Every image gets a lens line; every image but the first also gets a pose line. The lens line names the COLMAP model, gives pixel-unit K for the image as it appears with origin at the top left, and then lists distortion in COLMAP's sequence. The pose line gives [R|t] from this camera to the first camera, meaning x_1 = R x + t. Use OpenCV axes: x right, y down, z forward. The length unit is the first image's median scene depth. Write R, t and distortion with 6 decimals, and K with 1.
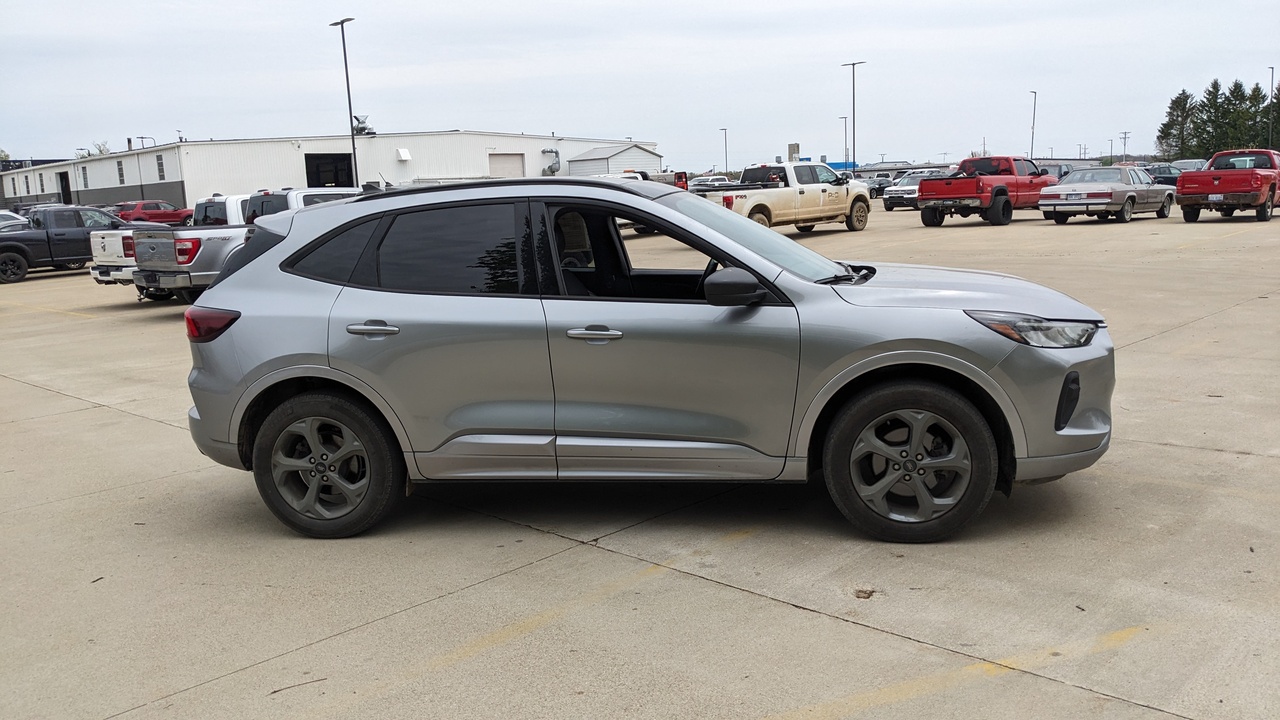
lens RADIAL K [[1029.9, 0, 647.2], [0, 1029.9, 361.5], [0, 0, 1]] dist [0.066275, -0.061050]
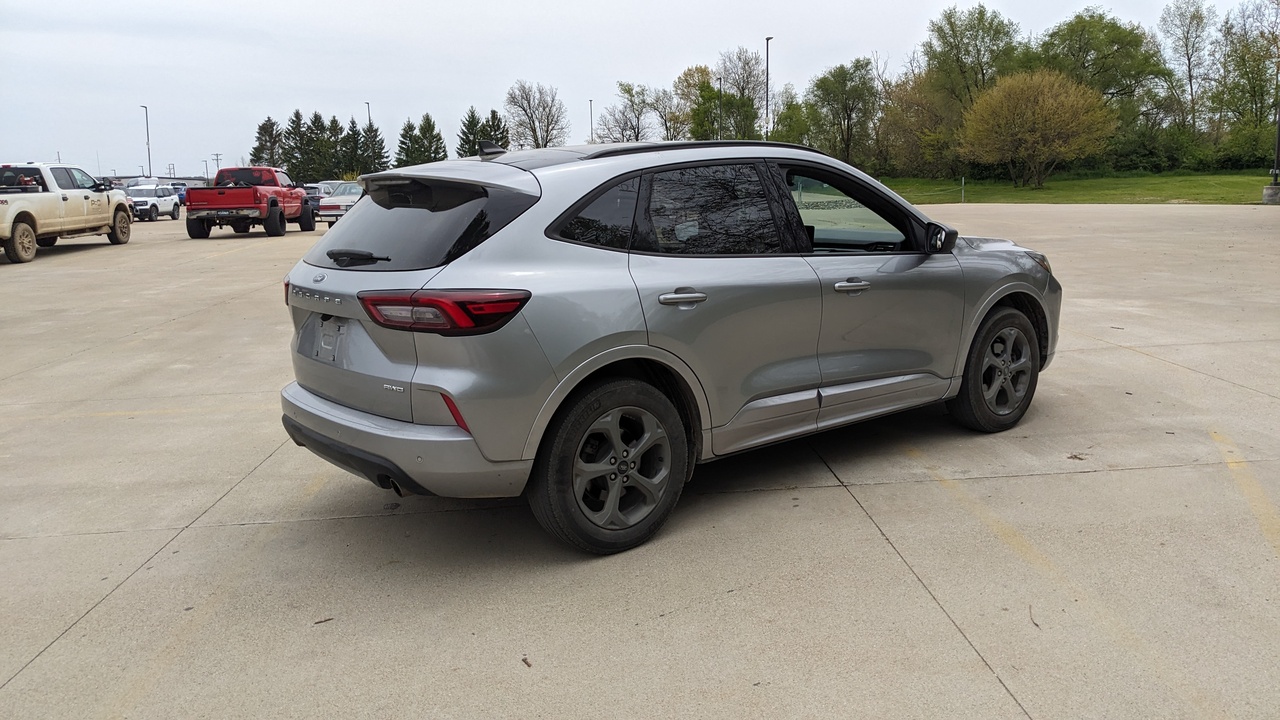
lens RADIAL K [[1029.9, 0, 652.0], [0, 1029.9, 354.6], [0, 0, 1]] dist [0.066275, -0.061050]
pose [[0.660852, -0.101449, 0.743628, -0.175689], [0.121831, 0.992181, 0.027088, -0.001770], [-0.740562, 0.072696, 0.668044, 0.078279]]
